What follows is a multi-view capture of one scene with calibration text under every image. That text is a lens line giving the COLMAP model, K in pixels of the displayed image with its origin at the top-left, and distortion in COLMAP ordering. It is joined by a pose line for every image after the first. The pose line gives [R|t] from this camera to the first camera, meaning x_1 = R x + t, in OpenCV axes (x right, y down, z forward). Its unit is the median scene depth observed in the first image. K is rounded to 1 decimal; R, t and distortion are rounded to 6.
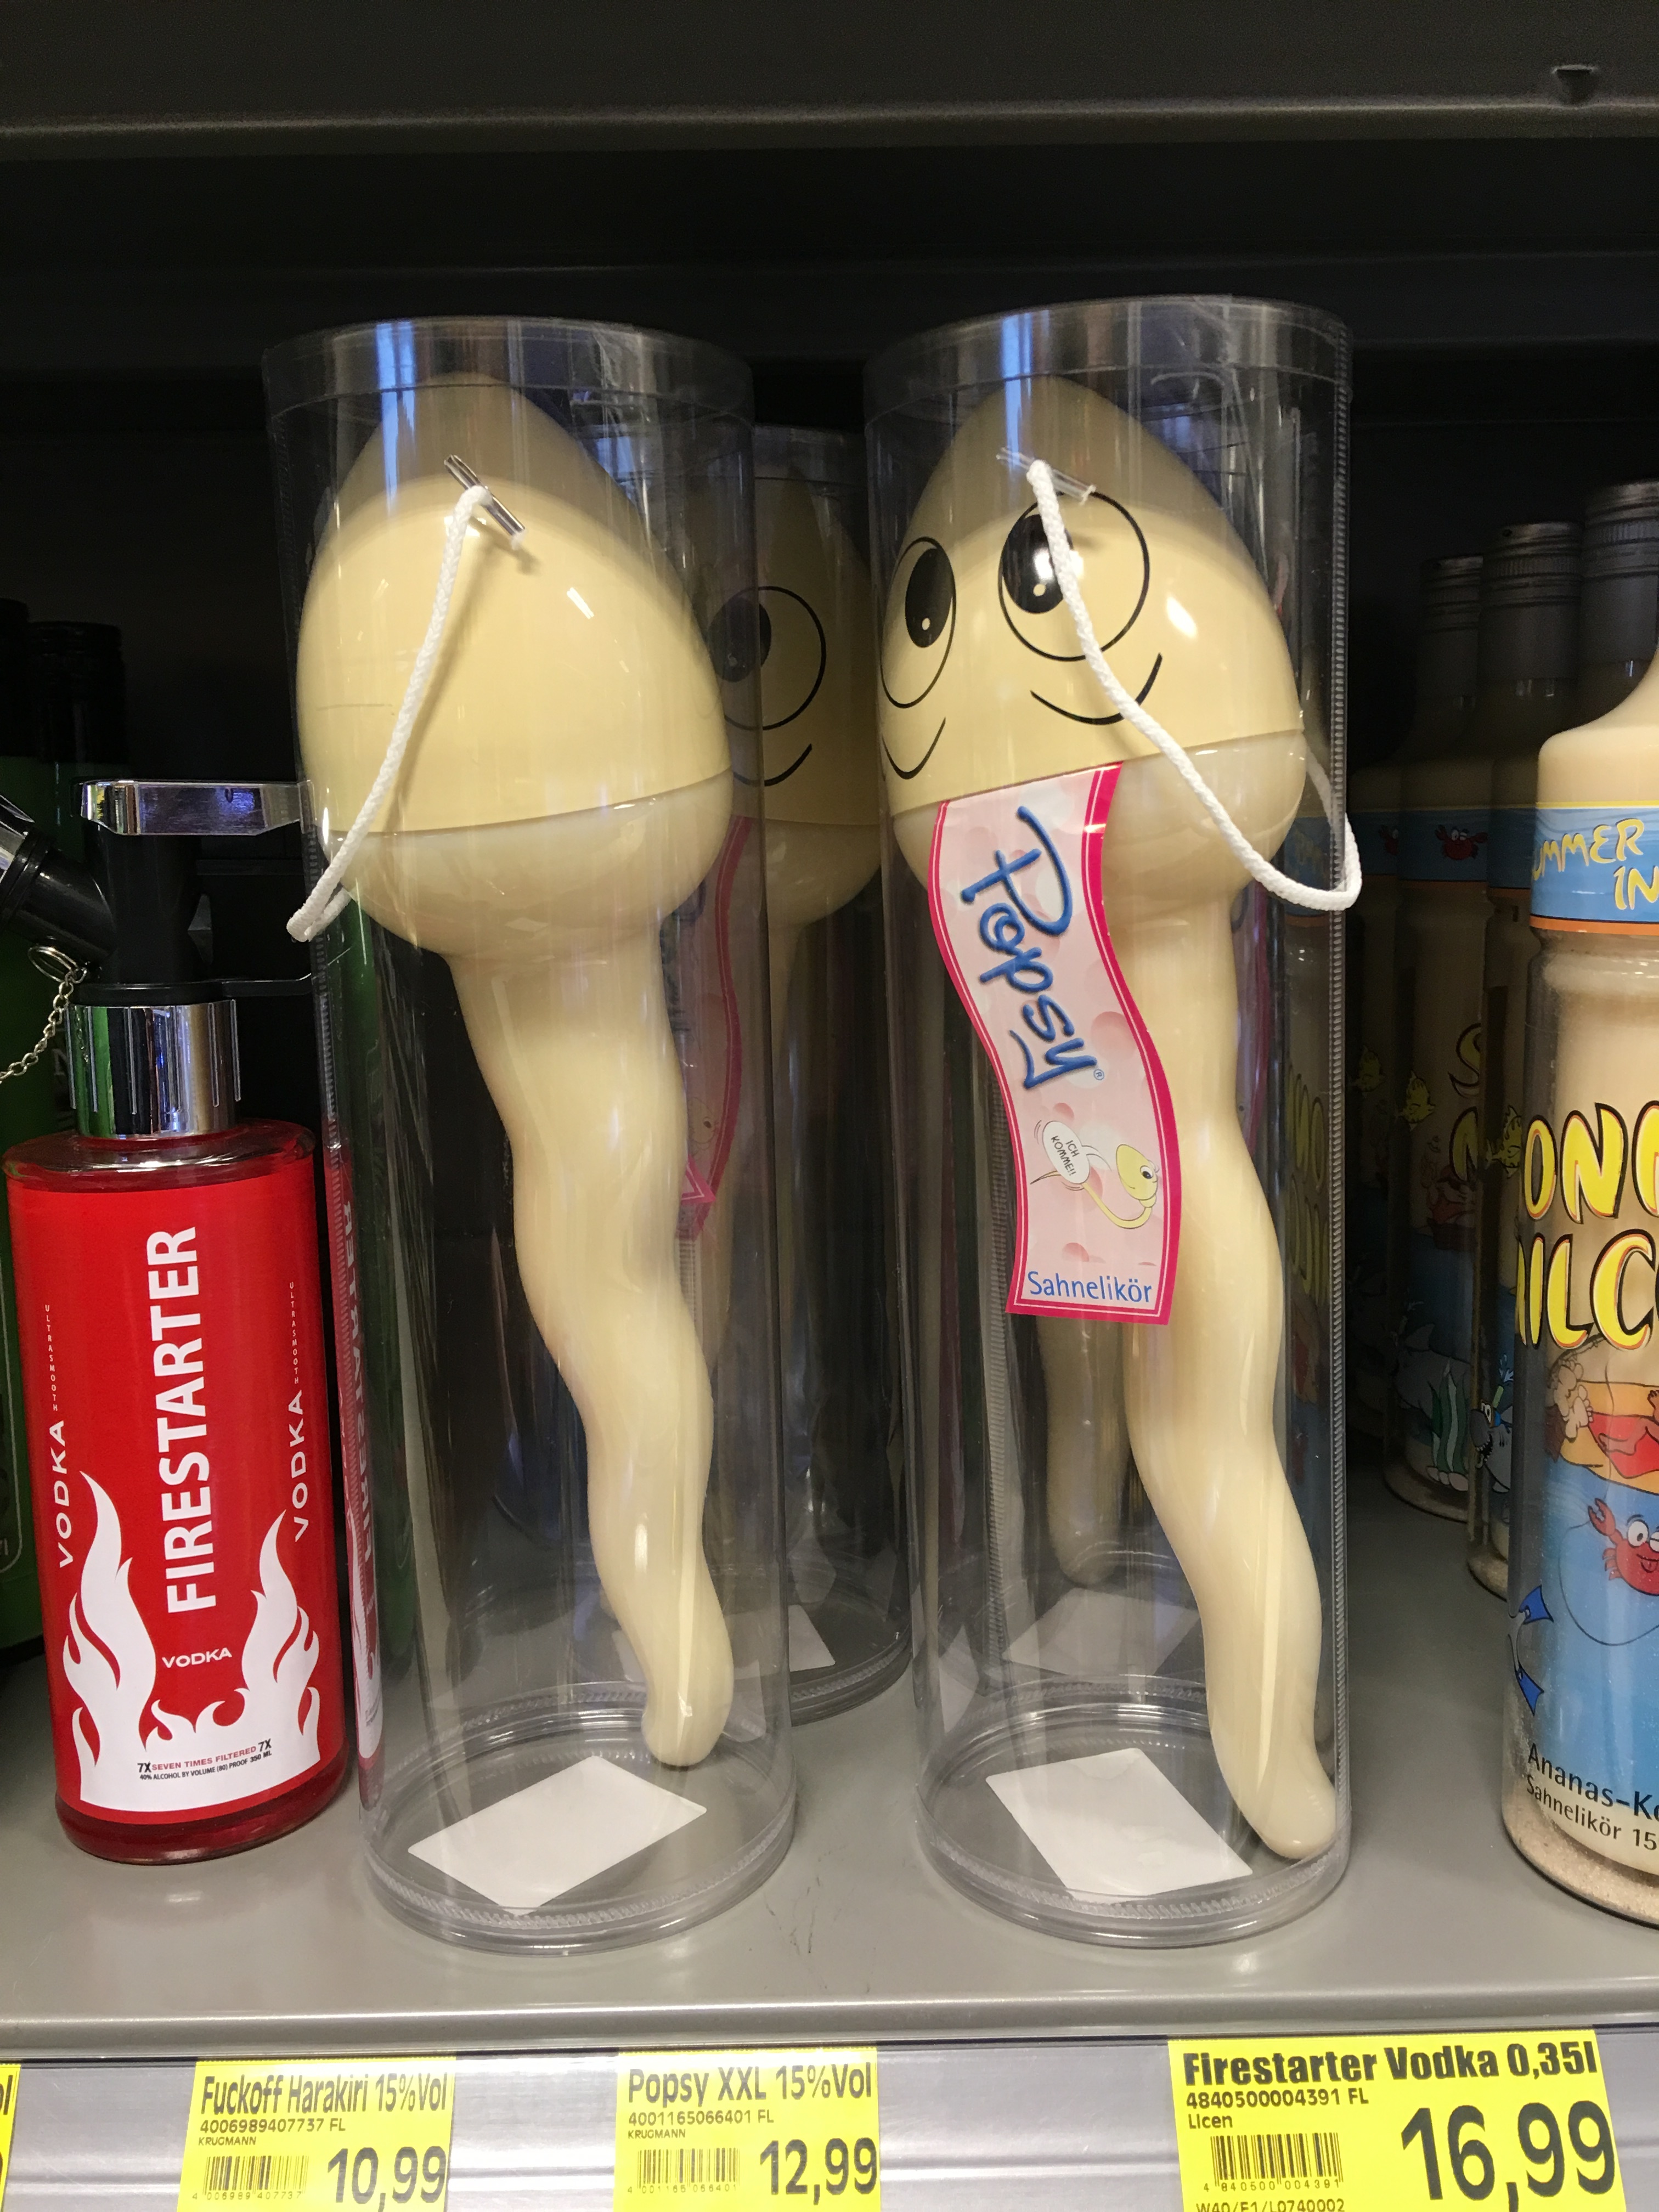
lens RADIAL K [[1881.9, 0, 813.5], [0, 1881.9, 1065.5], [0, 0, 1]] dist [0.142172, -0.201121]
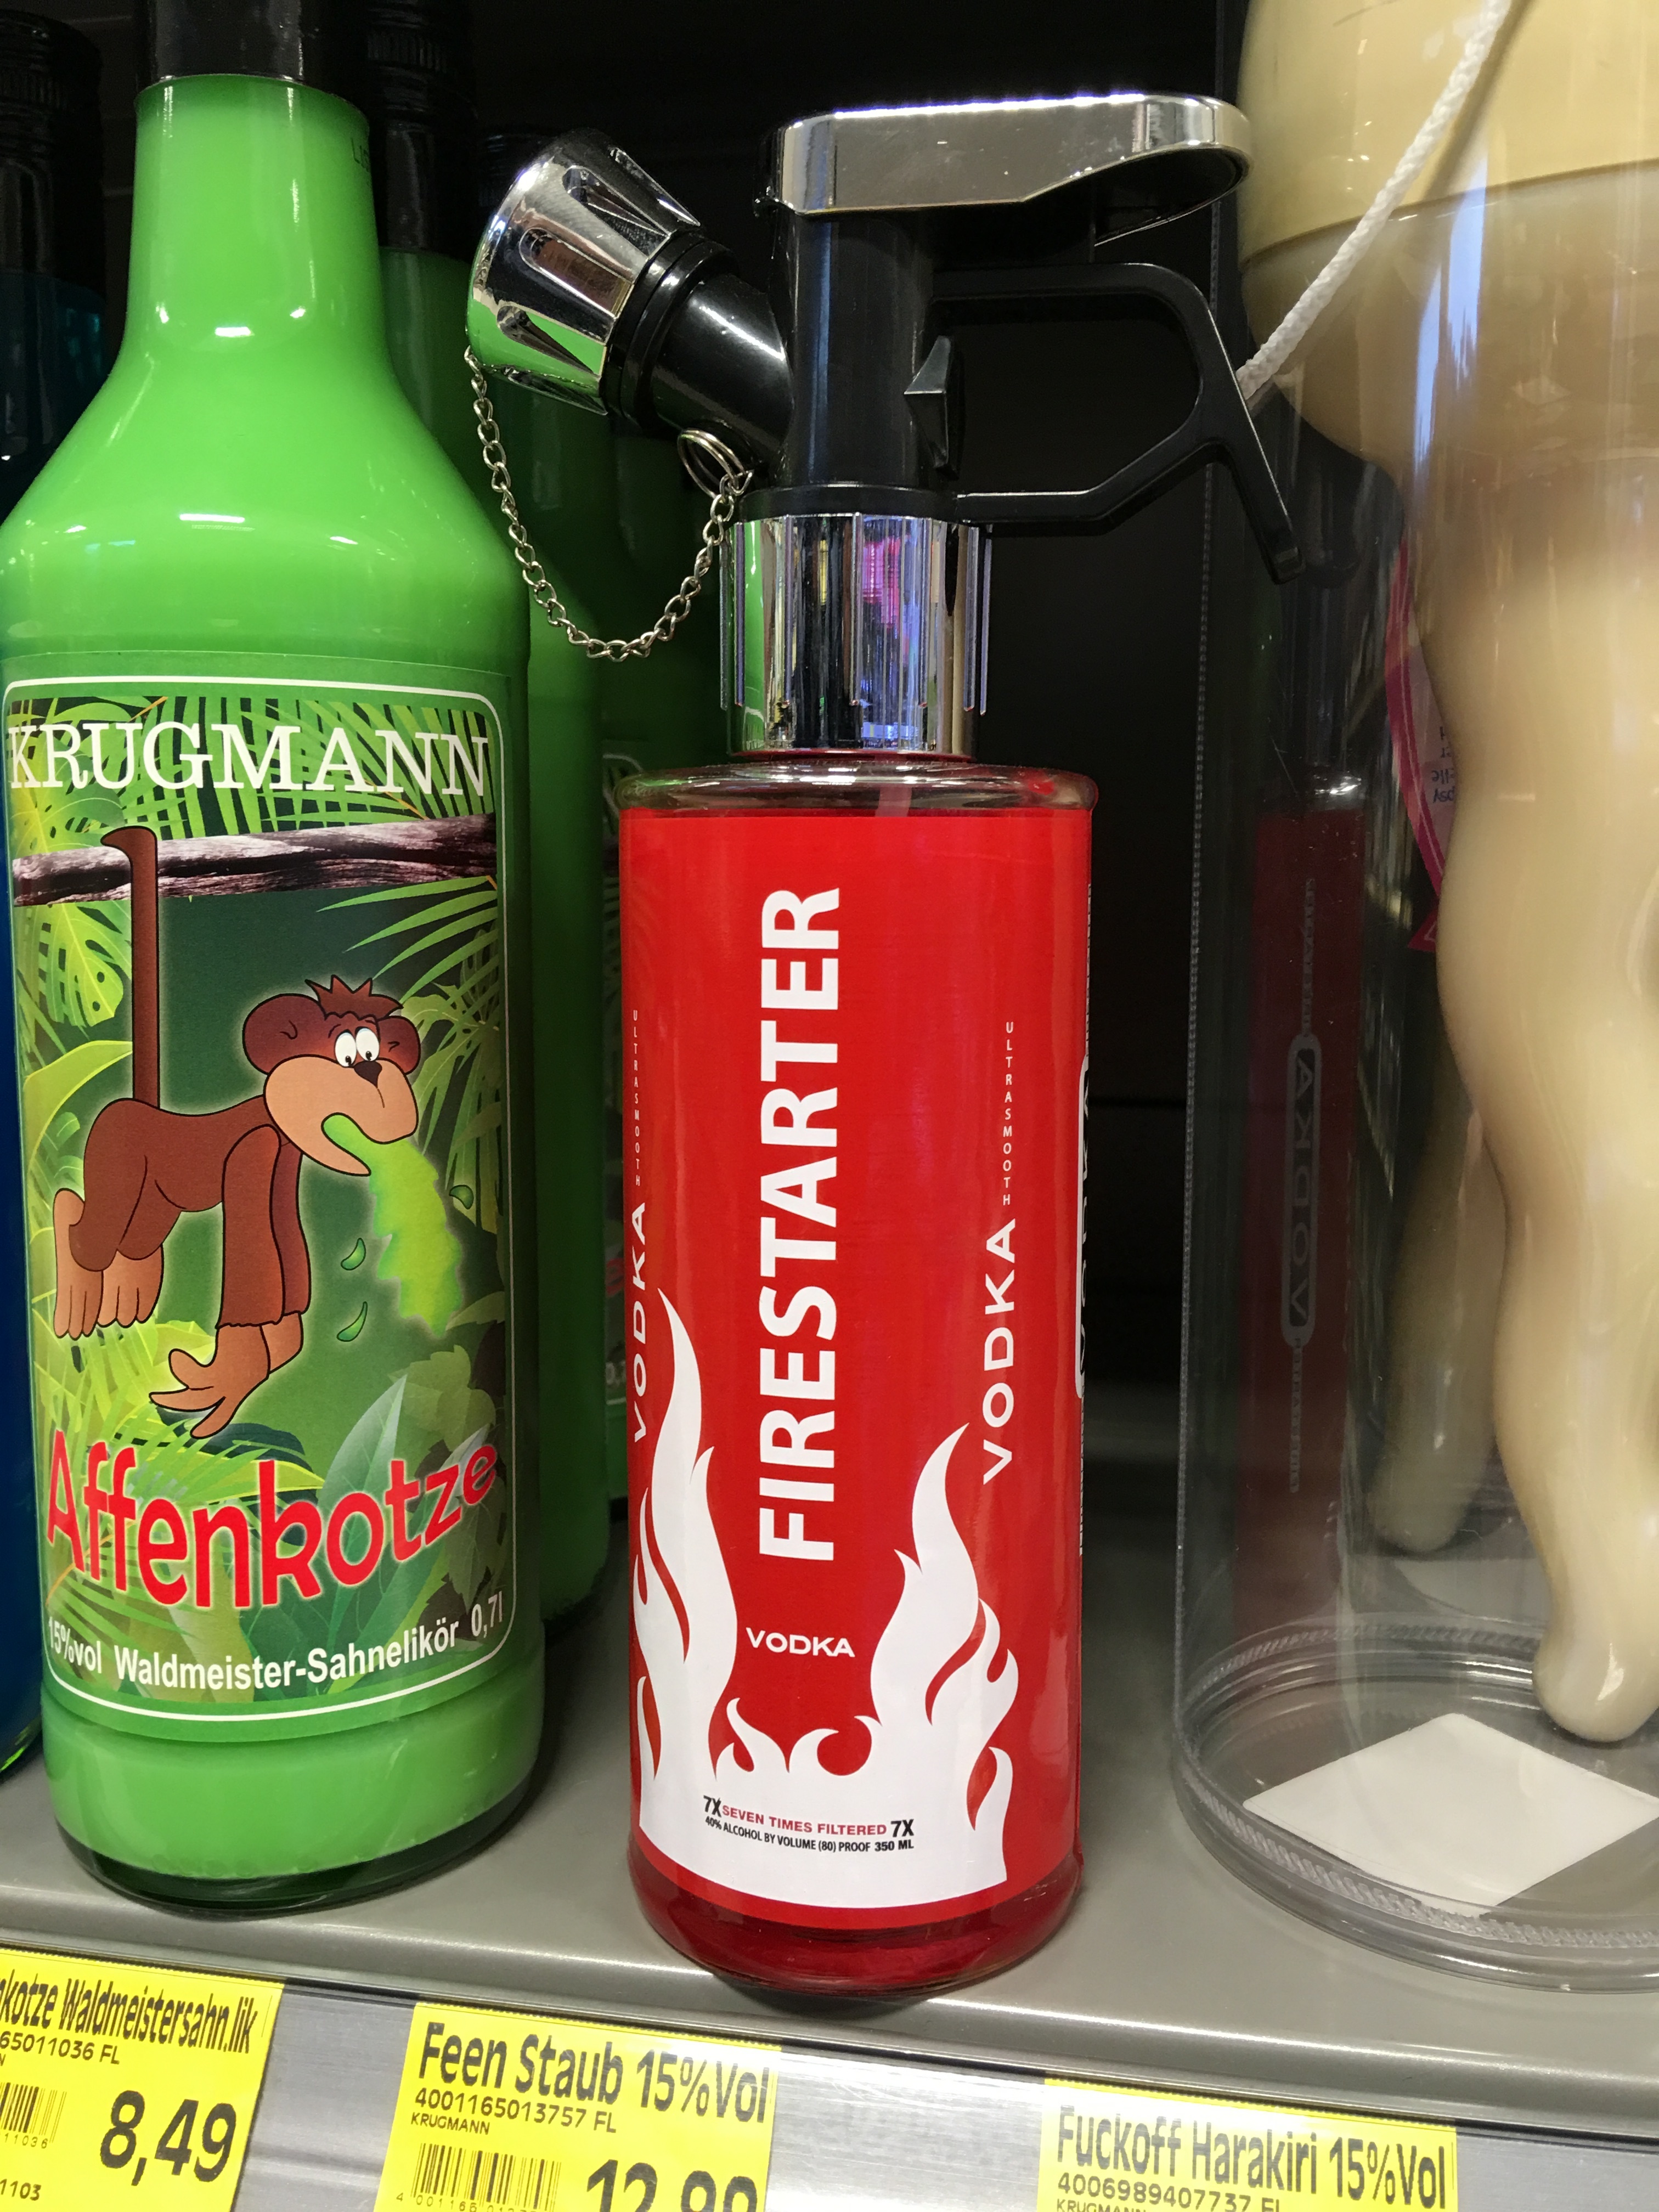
lens RADIAL K [[1881.9, 0, 813.5], [0, 1881.9, 1065.5], [0, 0, 1]] dist [0.142172, -0.201121]
pose [[0.852143, 0.091195, -0.515302, -0.037859], [-0.092910, 0.995420, 0.022520, 0.122759], [0.514996, 0.028687, 0.856713, 0.509994]]
